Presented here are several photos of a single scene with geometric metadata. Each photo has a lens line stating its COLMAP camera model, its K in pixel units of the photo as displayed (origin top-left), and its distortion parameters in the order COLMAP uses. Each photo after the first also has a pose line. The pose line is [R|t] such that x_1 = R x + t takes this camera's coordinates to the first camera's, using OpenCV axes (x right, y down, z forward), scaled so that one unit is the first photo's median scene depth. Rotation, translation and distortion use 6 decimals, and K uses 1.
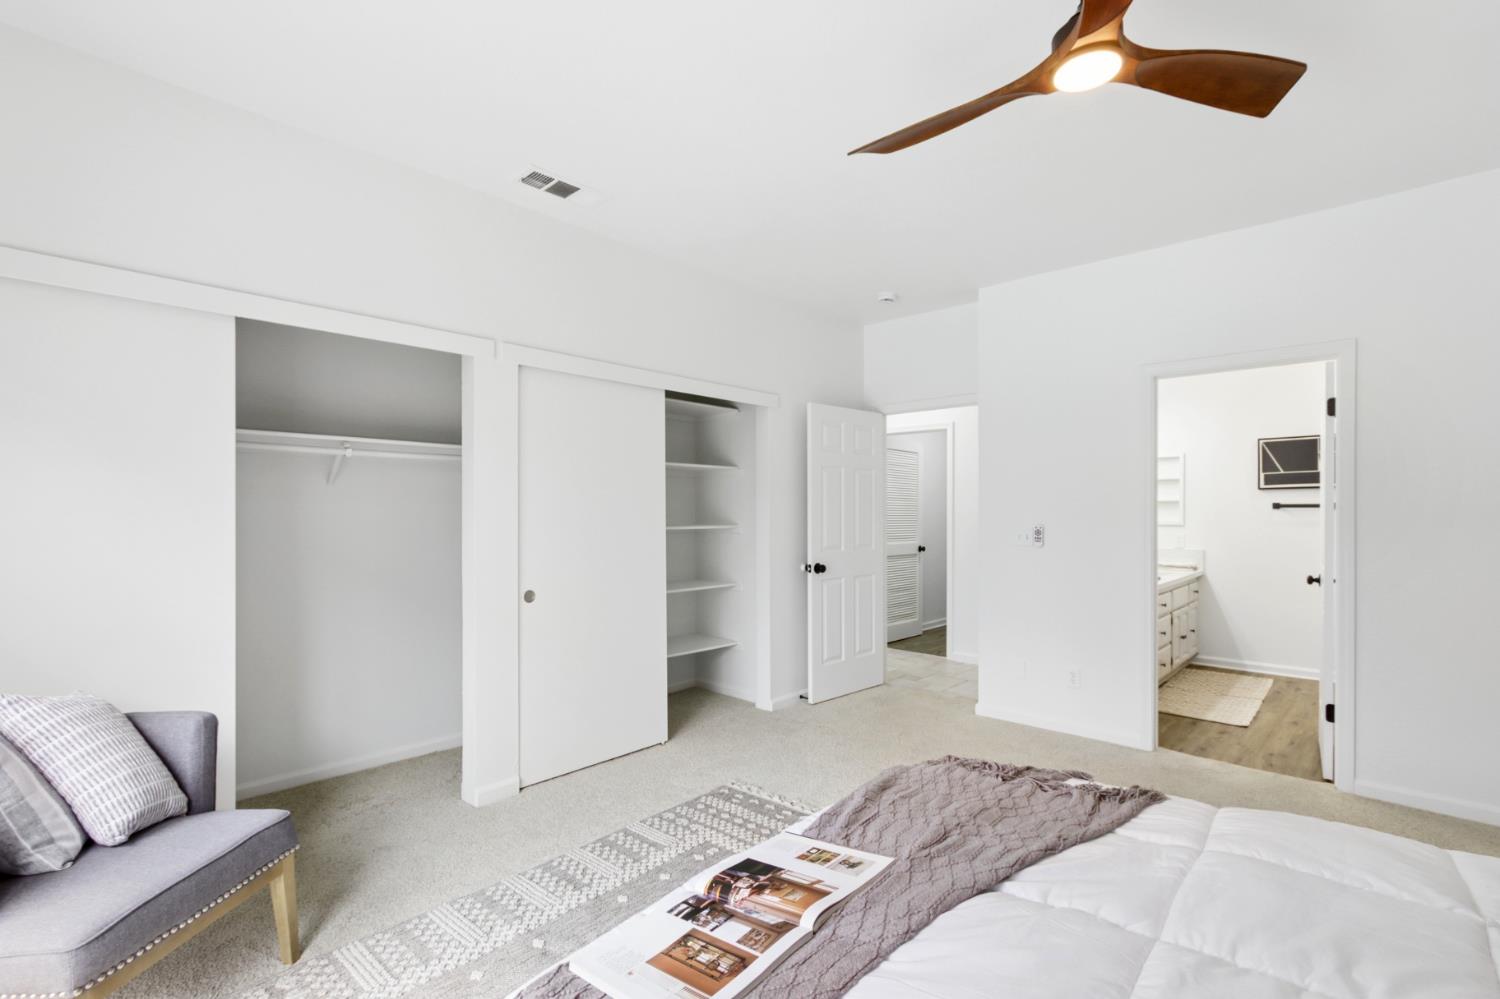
lens RADIAL K [[712.9, 0, 752.6], [0, 712.9, 507.0], [0, 0, 1]] dist [0.002932, 0.000827]
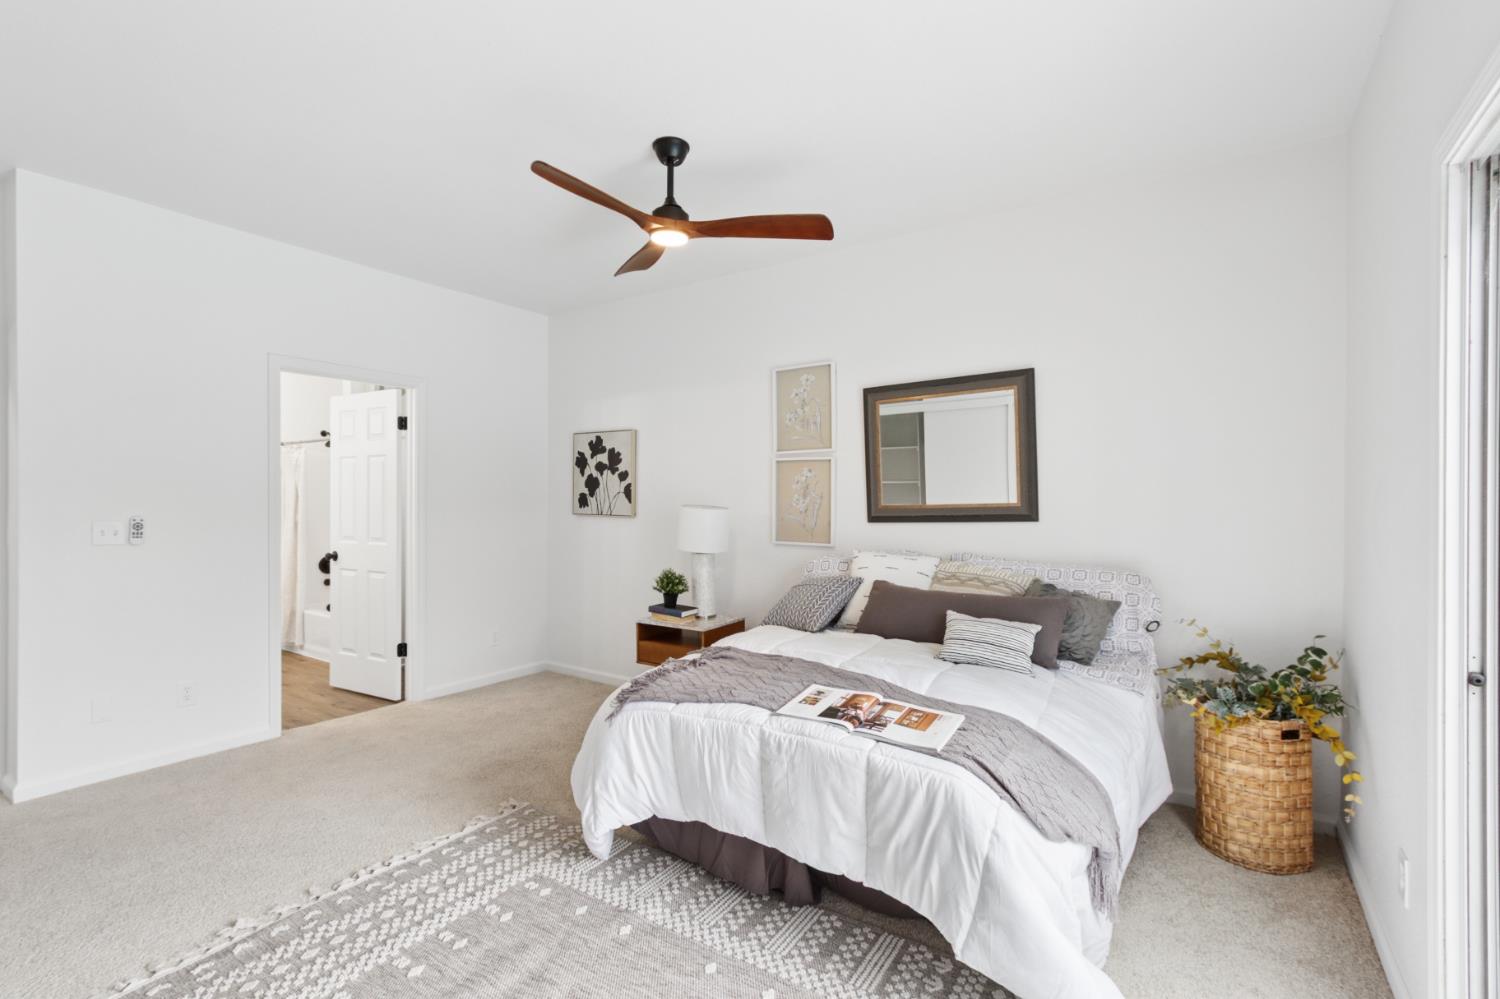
lens RADIAL K [[712.9, 0, 752.6], [0, 712.9, 507.0], [0, 0, 1]] dist [0.002932, 0.000827]
pose [[-0.198723, -0.000918, 0.980055, -0.795489], [-0.012715, 0.999918, -0.001642, 0.010546], [-0.979973, -0.012788, -0.198718, 0.747556]]
